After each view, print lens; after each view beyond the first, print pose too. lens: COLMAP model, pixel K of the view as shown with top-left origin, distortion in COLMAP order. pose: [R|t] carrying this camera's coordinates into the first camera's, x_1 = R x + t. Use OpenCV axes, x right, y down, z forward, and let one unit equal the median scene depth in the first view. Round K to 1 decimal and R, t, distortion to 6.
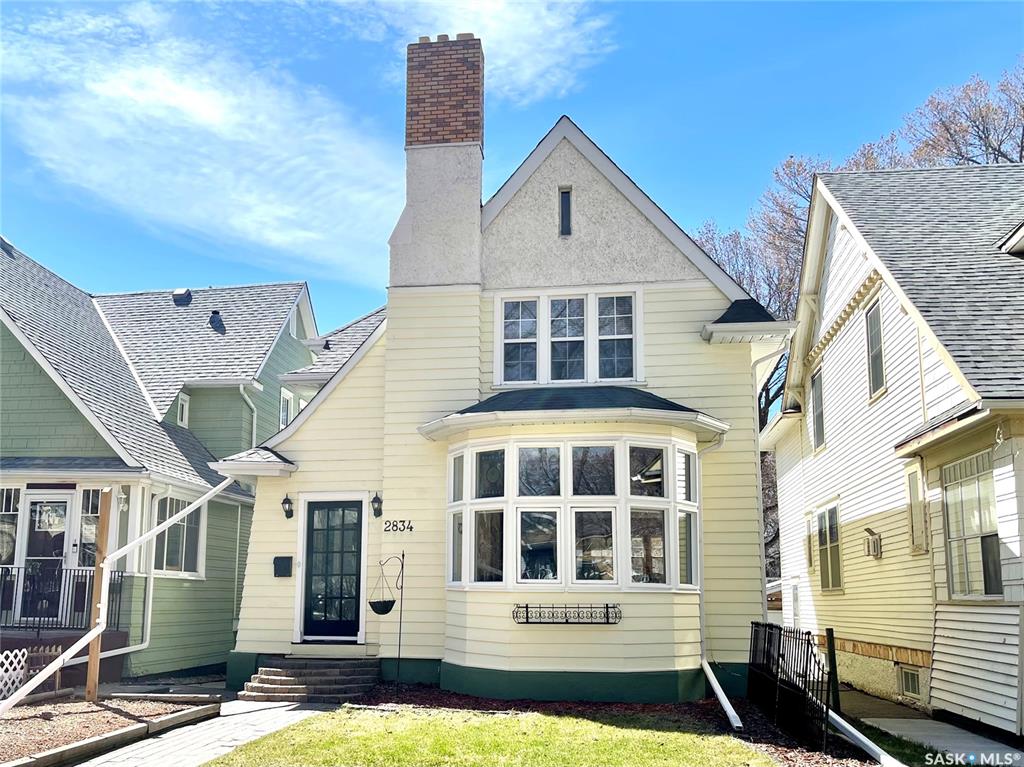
lens RADIAL K [[910.7, 0, 470.9], [0, 910.7, 460.2], [0, 0, 1]] dist [0.013149, 0.002143]
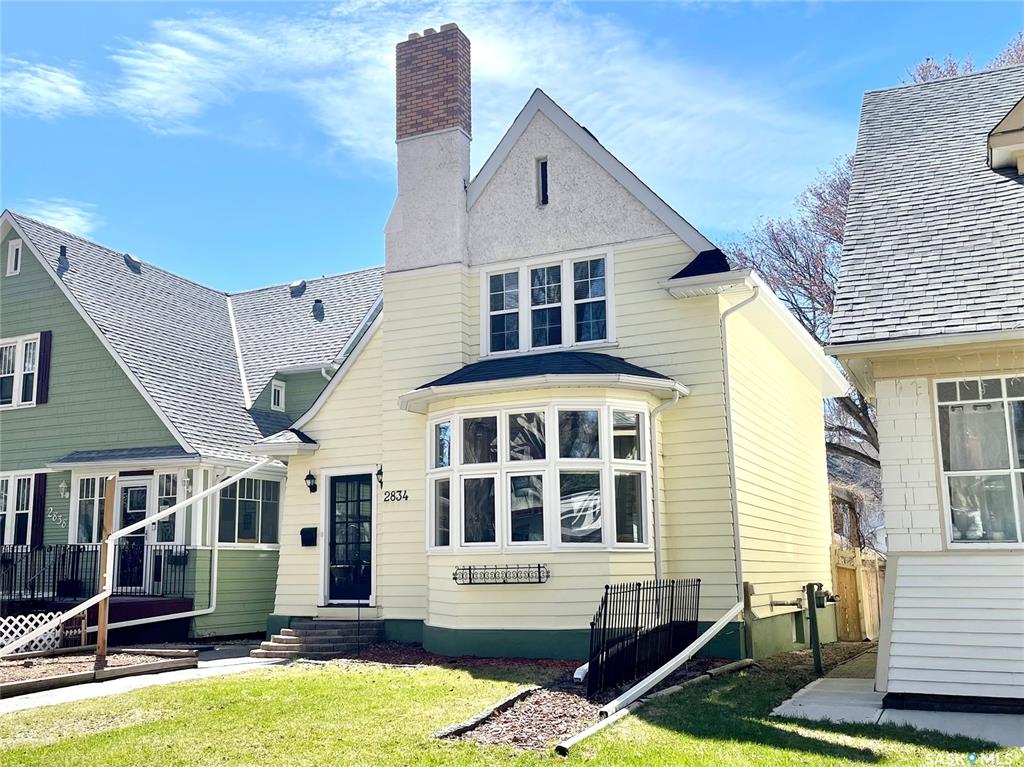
lens RADIAL K [[975.0, 0, 495.3], [0, 975.0, 409.0], [0, 0, 1]] dist [0.017170, 0.001052]
pose [[0.959237, -0.065813, -0.274834, 0.343862], [0.063210, 0.997832, -0.018326, -0.001522], [0.275445, 0.000207, 0.961317, -0.069526]]
